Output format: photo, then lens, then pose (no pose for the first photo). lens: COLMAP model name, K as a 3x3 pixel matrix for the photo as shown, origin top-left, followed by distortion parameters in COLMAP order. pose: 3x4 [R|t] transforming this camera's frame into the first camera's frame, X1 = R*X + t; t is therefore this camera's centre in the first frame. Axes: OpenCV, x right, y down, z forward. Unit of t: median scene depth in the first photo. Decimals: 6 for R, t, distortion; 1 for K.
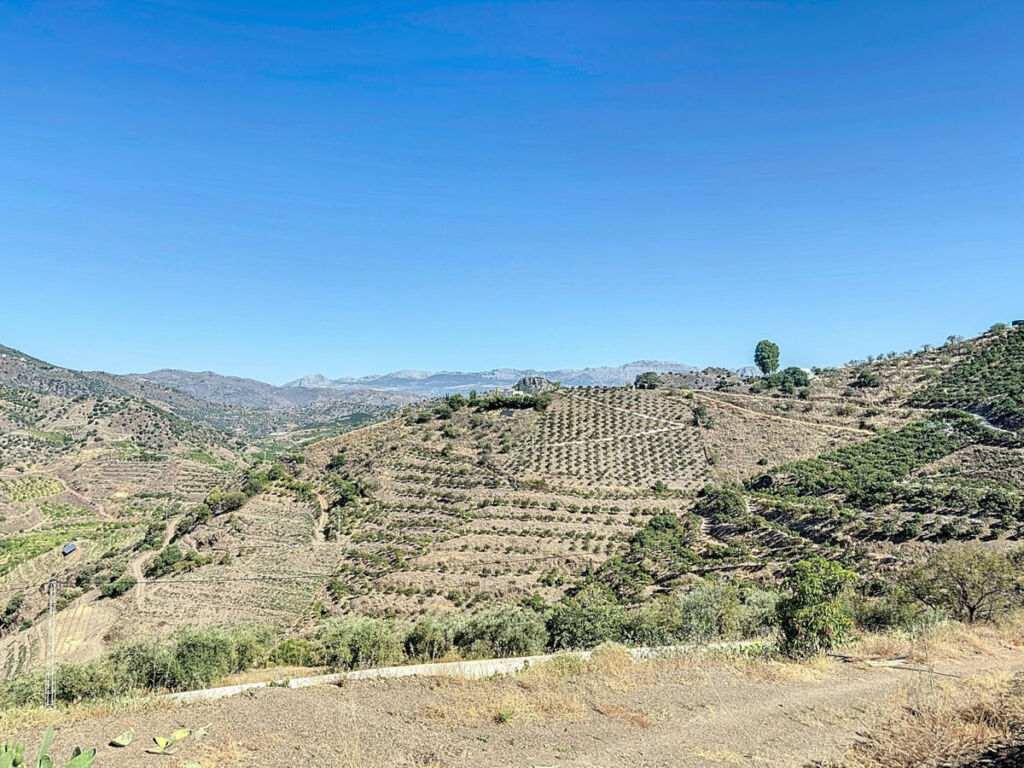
lens RADIAL K [[775.3, 0, 512.0], [0, 775.3, 384.0], [0, 0, 1]] dist [0.082058, -0.096217]
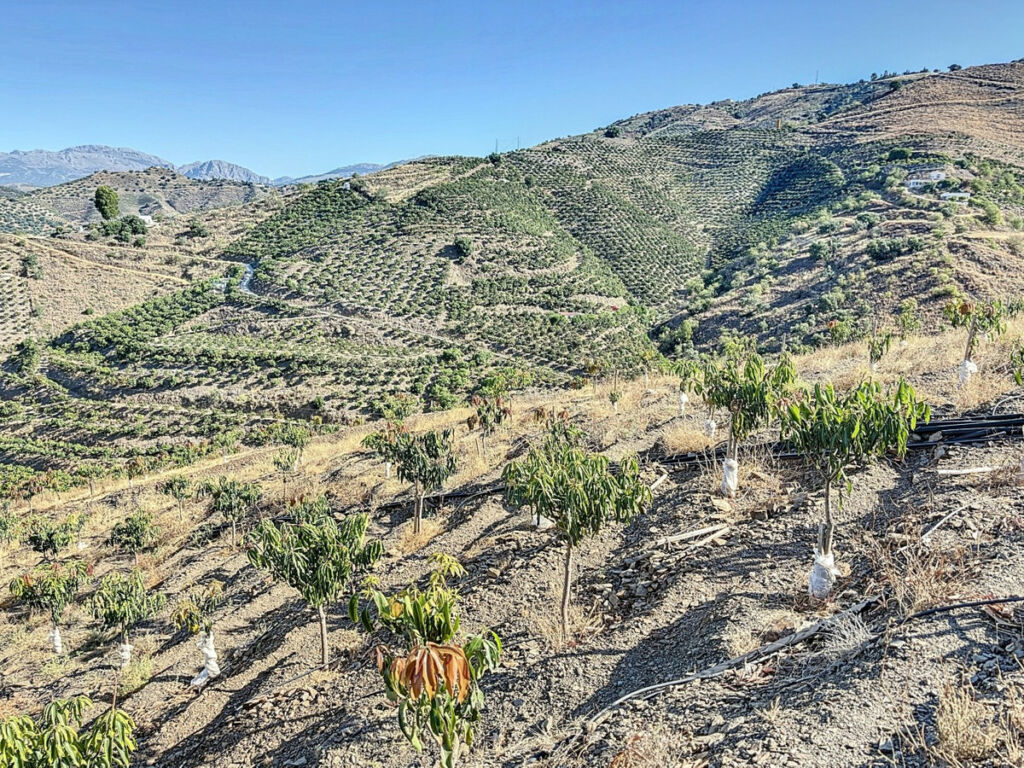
lens RADIAL K [[770.5, 0, 510.4], [0, 770.5, 395.4], [0, 0, 1]] dist [0.085126, -0.092215]
pose [[0.803847, -0.125084, 0.581535, 0.134272], [-0.035034, 0.965988, 0.256204, -0.081945], [-0.593803, -0.226322, 0.772124, -0.201866]]
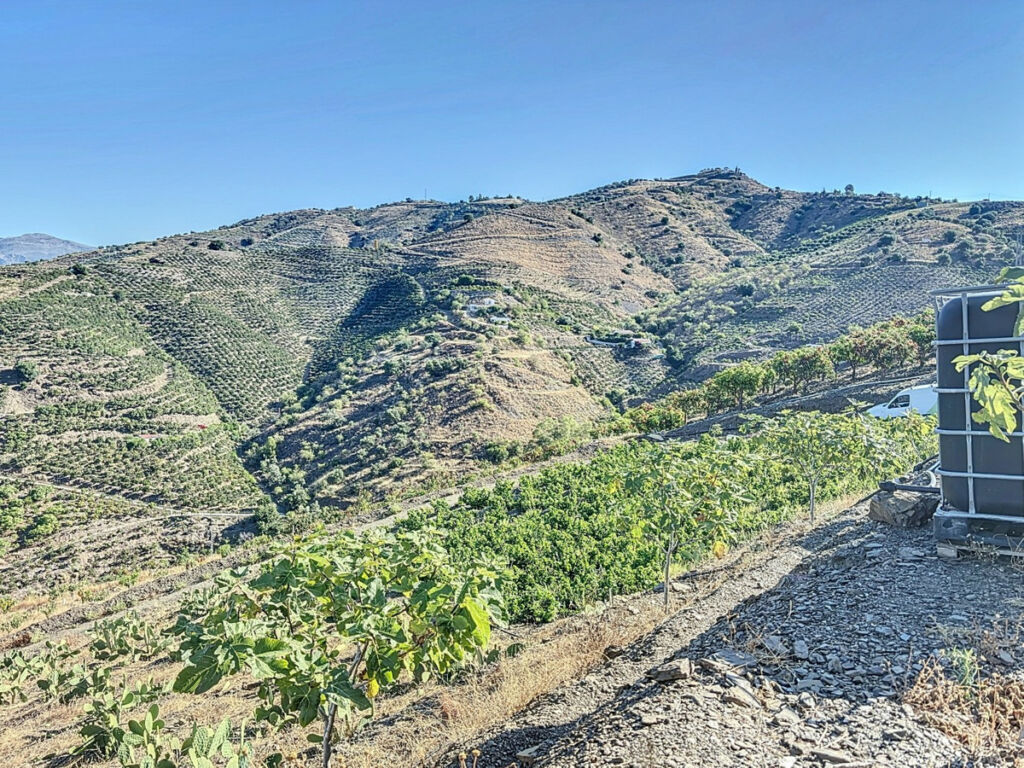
lens RADIAL K [[778.1, 0, 512.0], [0, 778.1, 384.0], [0, 0, 1]] dist [0.030523, -0.000683]
pose [[0.475713, -0.074368, 0.876451, 0.131065], [-0.056359, 0.991795, 0.114745, -0.132757], [-0.877793, -0.103981, 0.467618, -0.311130]]
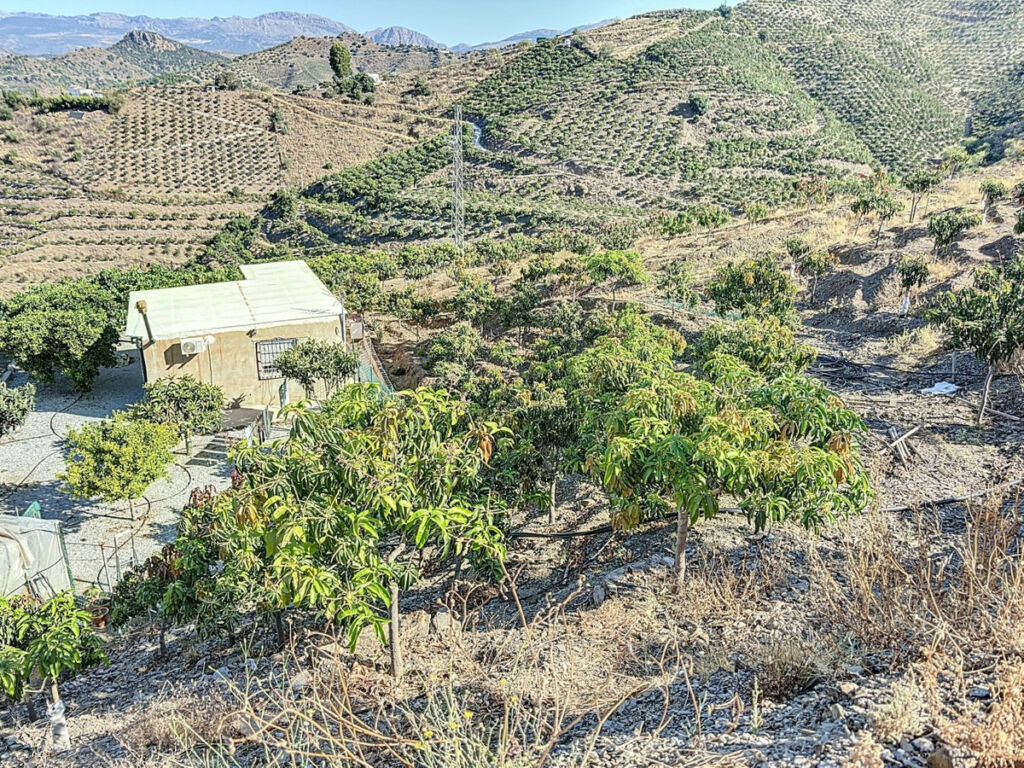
lens RADIAL K [[782.2, 0, 508.6], [0, 782.2, 379.9], [0, 0, 1]] dist [0.042784, -0.041620]
pose [[0.912014, -0.127550, 0.389822, 0.064495], [-0.036442, 0.921460, 0.386761, -0.064762], [-0.408536, -0.366938, 0.835736, -0.187442]]
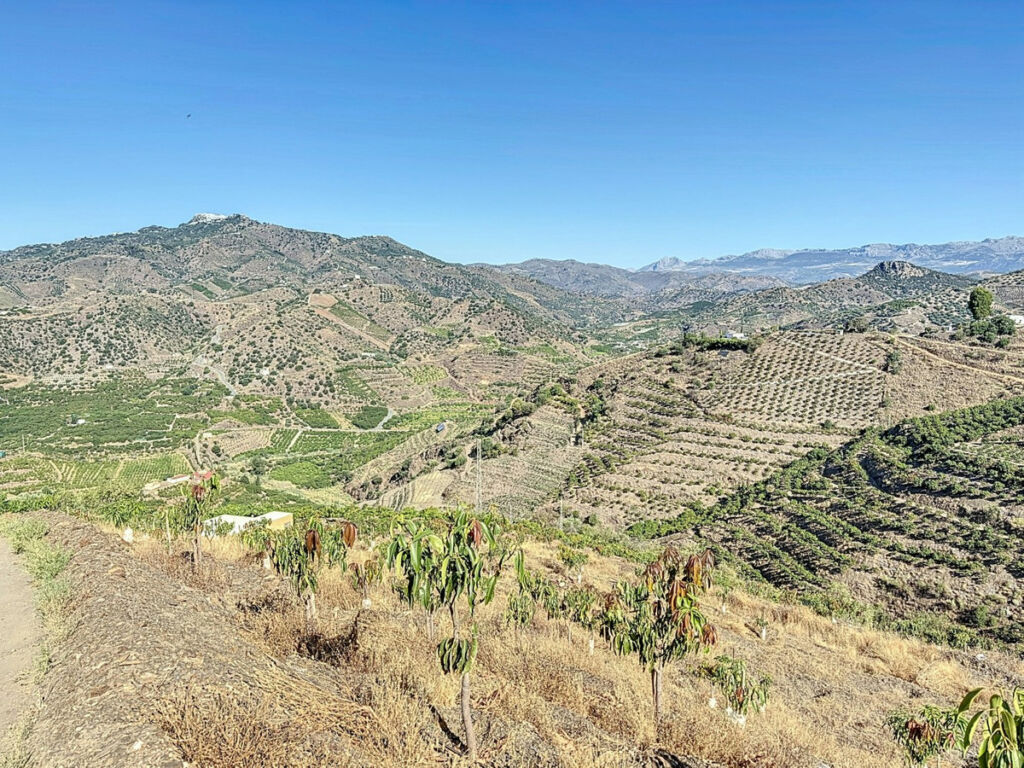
lens RADIAL K [[771.5, 0, 512.0], [0, 771.5, 384.0], [0, 0, 1]] dist [0.046549, -0.045727]
pose [[0.900337, 0.040106, -0.433342, 0.244173], [0.026305, 0.988909, 0.146177, -0.110609], [0.434398, -0.143008, 0.889296, -0.261841]]
